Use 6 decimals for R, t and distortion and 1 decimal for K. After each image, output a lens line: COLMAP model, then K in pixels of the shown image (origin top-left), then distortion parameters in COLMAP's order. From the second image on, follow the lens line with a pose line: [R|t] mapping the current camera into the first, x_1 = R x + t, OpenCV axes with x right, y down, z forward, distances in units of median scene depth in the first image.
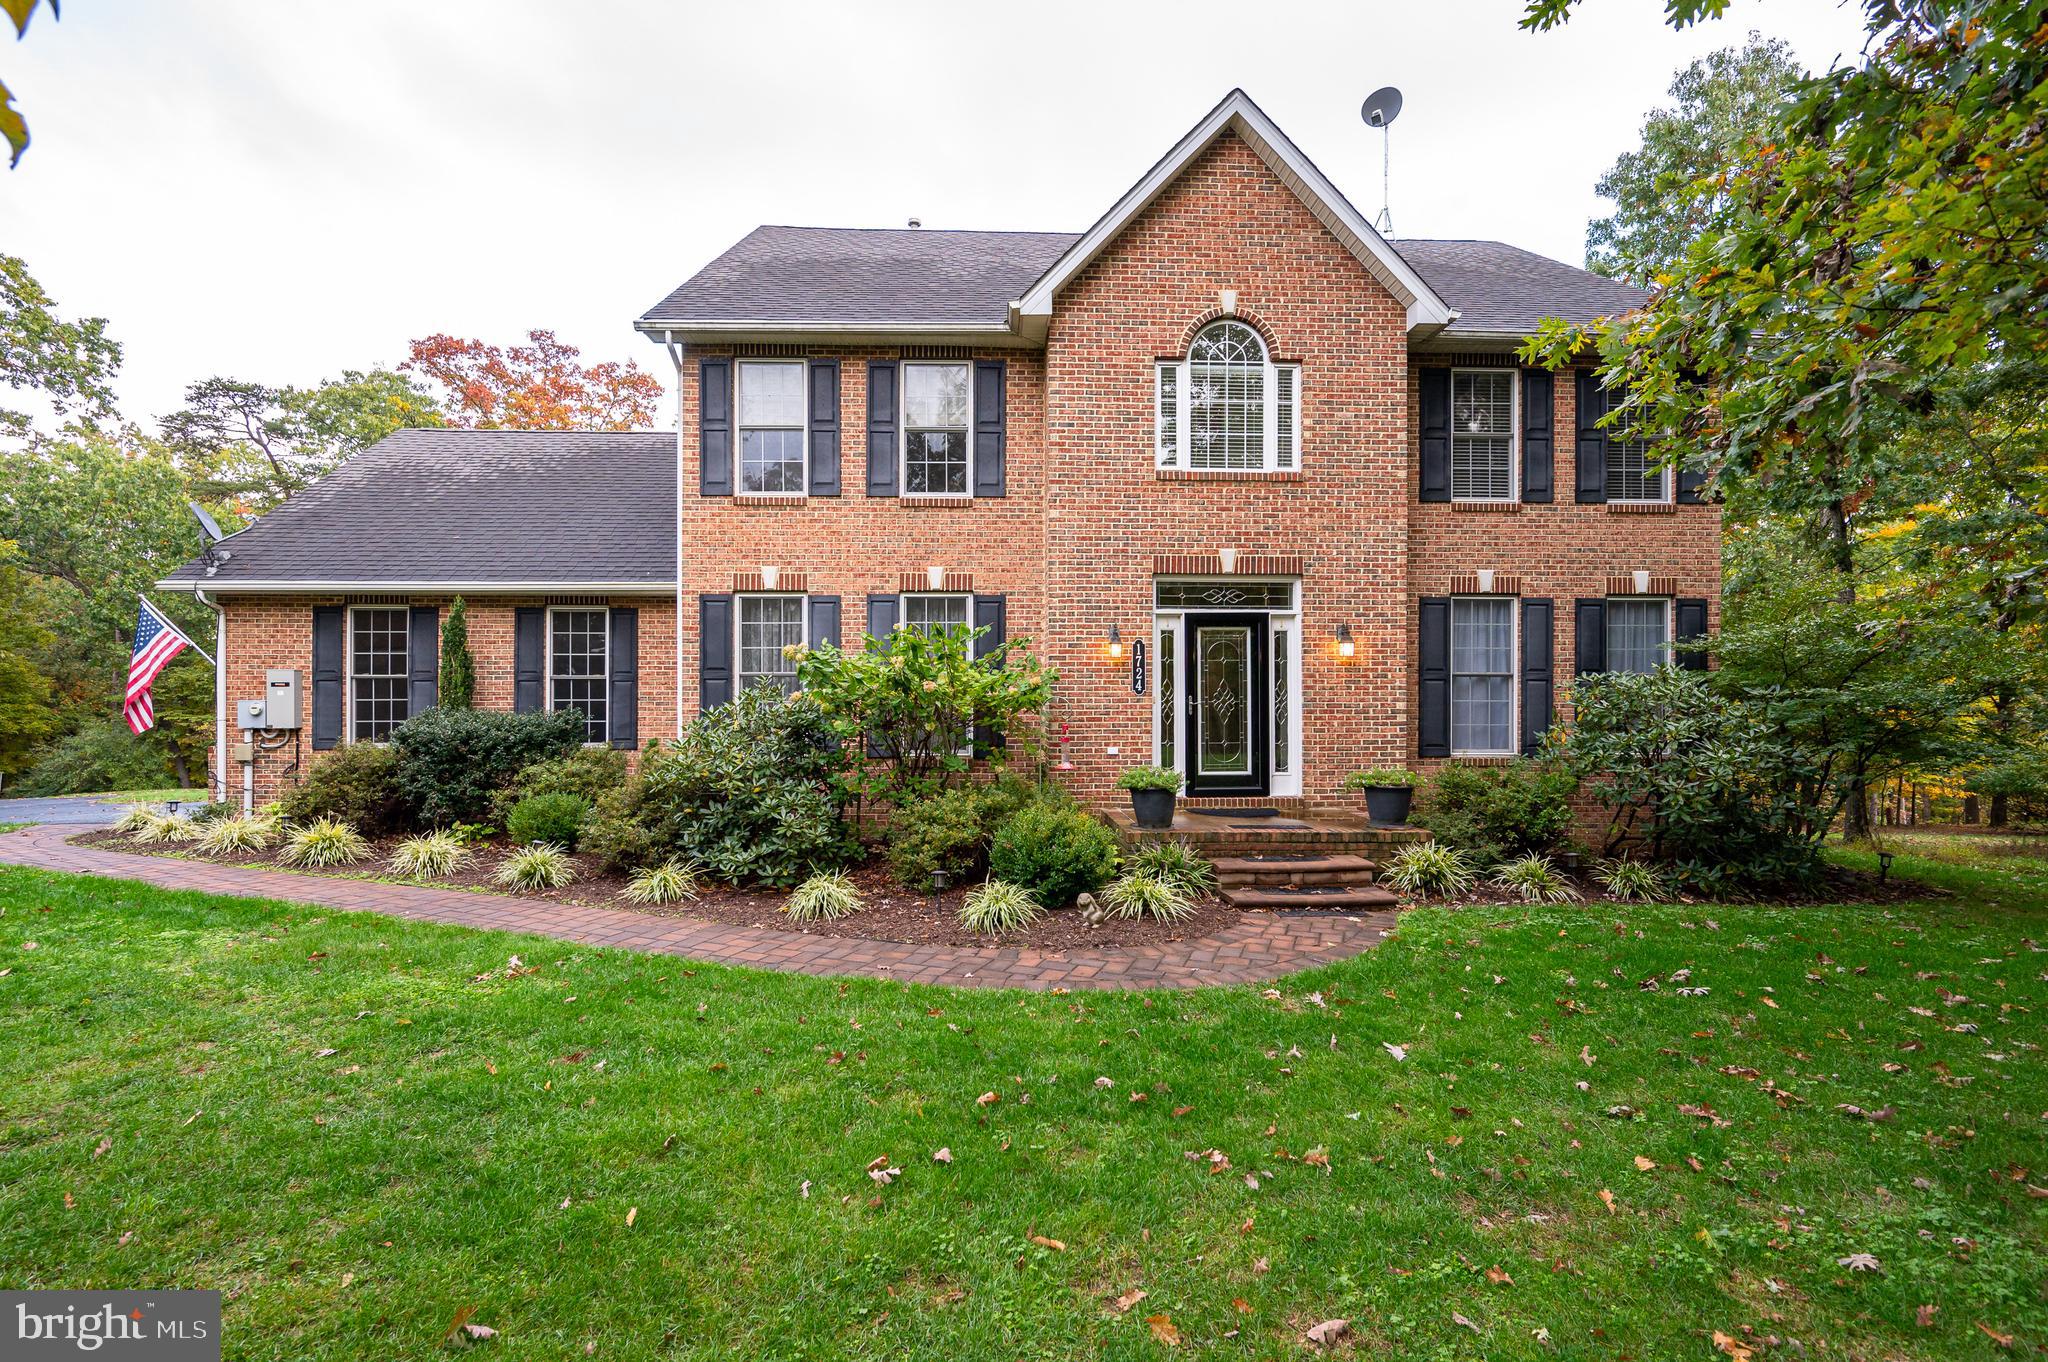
lens RADIAL K [[895.1, 0, 1024.0], [0, 895.1, 681.0], [0, 0, 1]] dist [-0.001538, 0.000002]
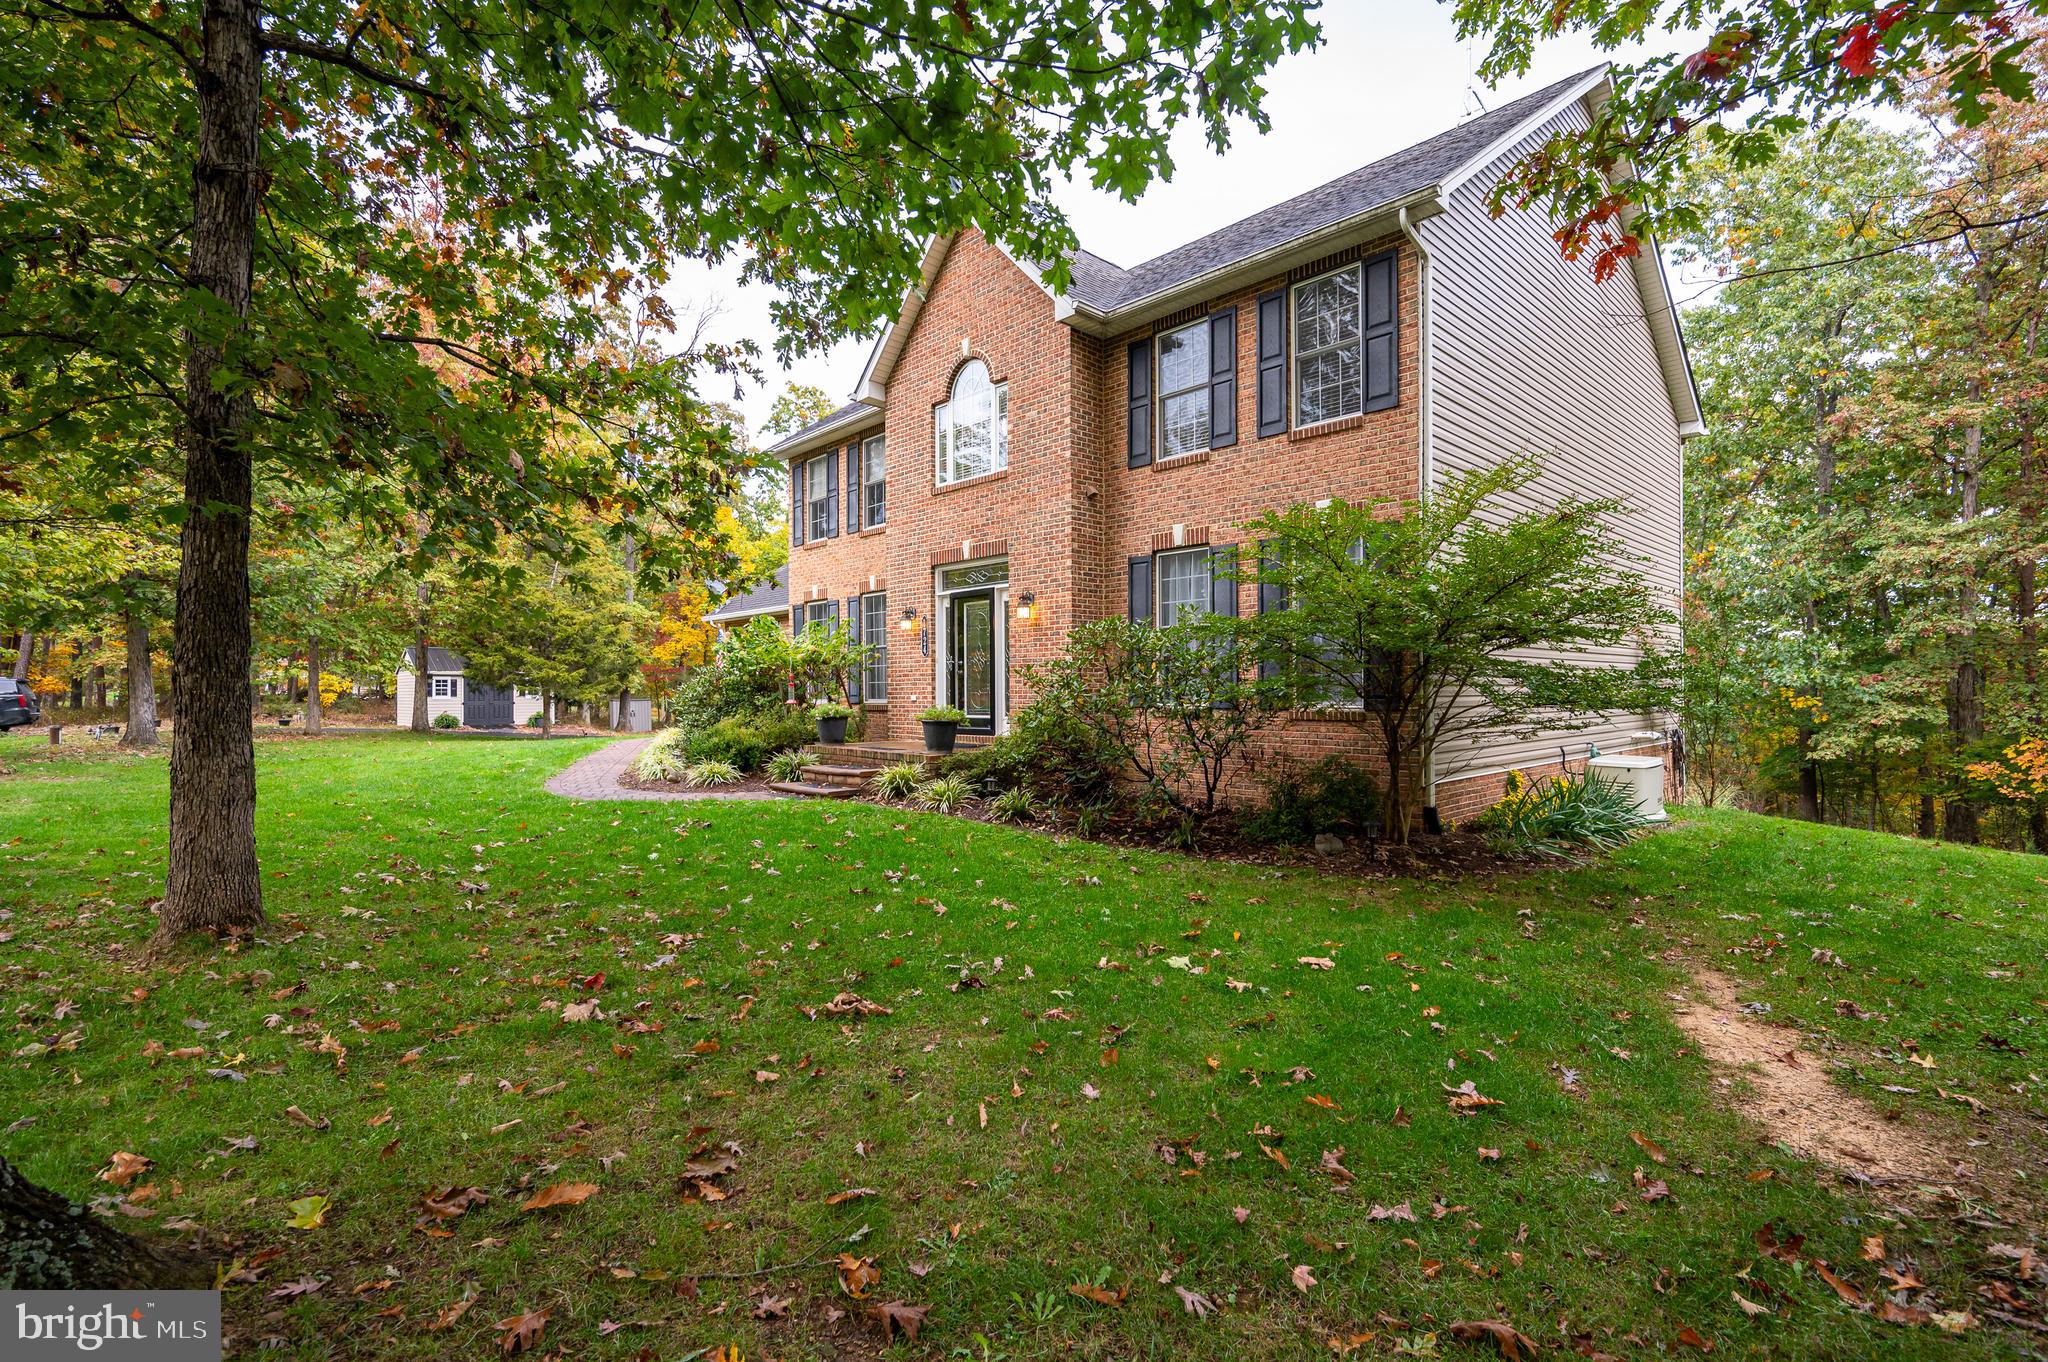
lens RADIAL K [[895.1, 0, 1024.0], [0, 895.1, 681.0], [0, 0, 1]] dist [-0.001538, 0.000002]
pose [[0.667316, -0.012127, -0.744676, 1.156121], [0.008881, 0.999926, -0.008325, 0.060716], [0.744722, -0.001058, 0.667374, 0.192404]]
